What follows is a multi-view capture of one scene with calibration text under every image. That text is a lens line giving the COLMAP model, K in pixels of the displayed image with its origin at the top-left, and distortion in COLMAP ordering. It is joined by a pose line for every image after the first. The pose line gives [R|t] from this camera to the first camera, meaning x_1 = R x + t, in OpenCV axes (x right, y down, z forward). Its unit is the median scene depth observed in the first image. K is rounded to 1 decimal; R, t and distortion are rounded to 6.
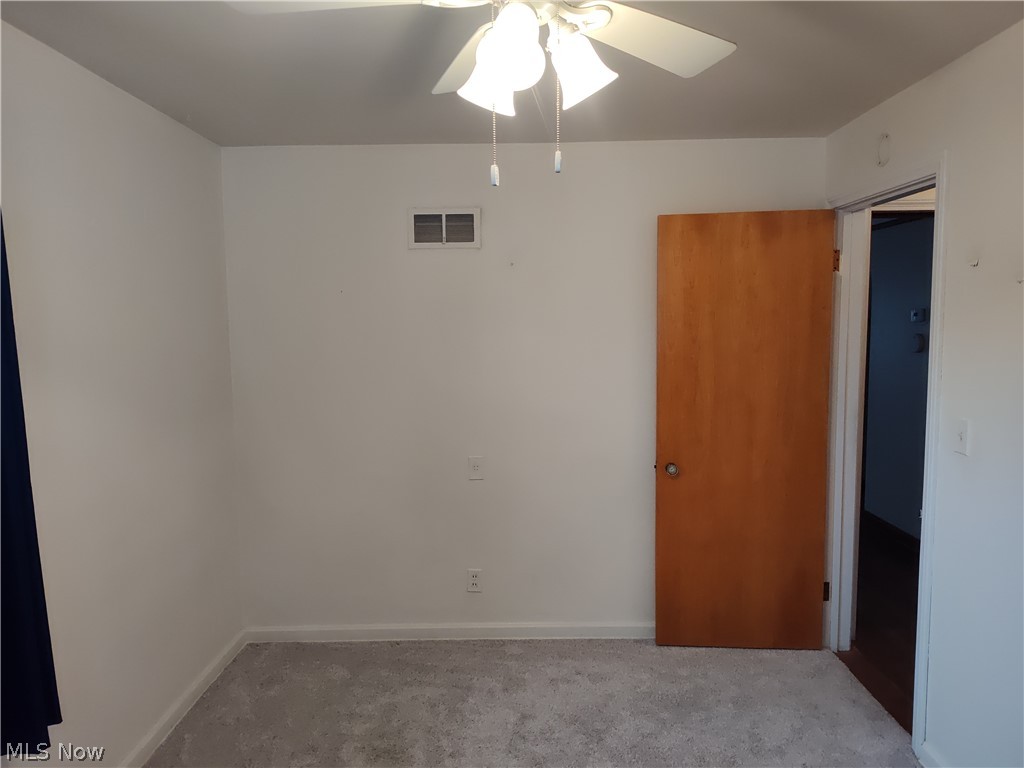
lens RADIAL K [[694.6, 0, 515.4], [0, 694.6, 381.8], [0, 0, 1]] dist [0.045655, -0.049726]
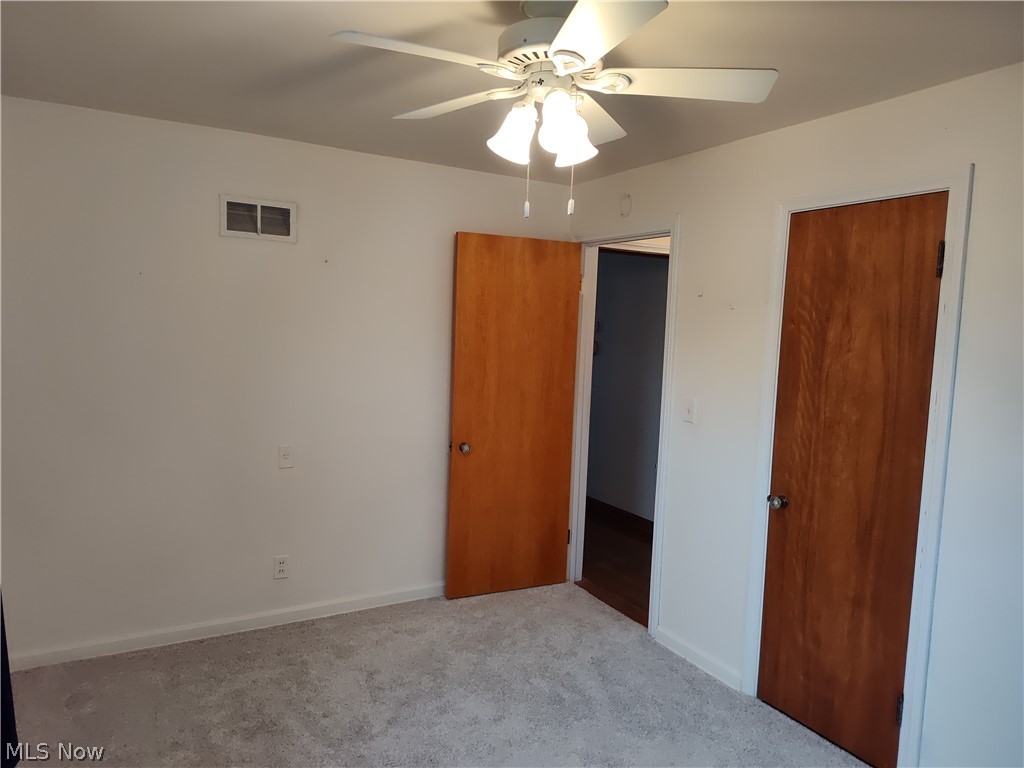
lens RADIAL K [[694.6, 0, 511.9], [0, 694.6, 388.6], [0, 0, 1]] dist [0.045655, -0.049726]
pose [[0.863150, -0.001772, 0.504945, -0.304964], [-0.003362, 0.999952, 0.009256, 0.013765], [-0.504937, -0.009687, 0.863102, -0.058436]]
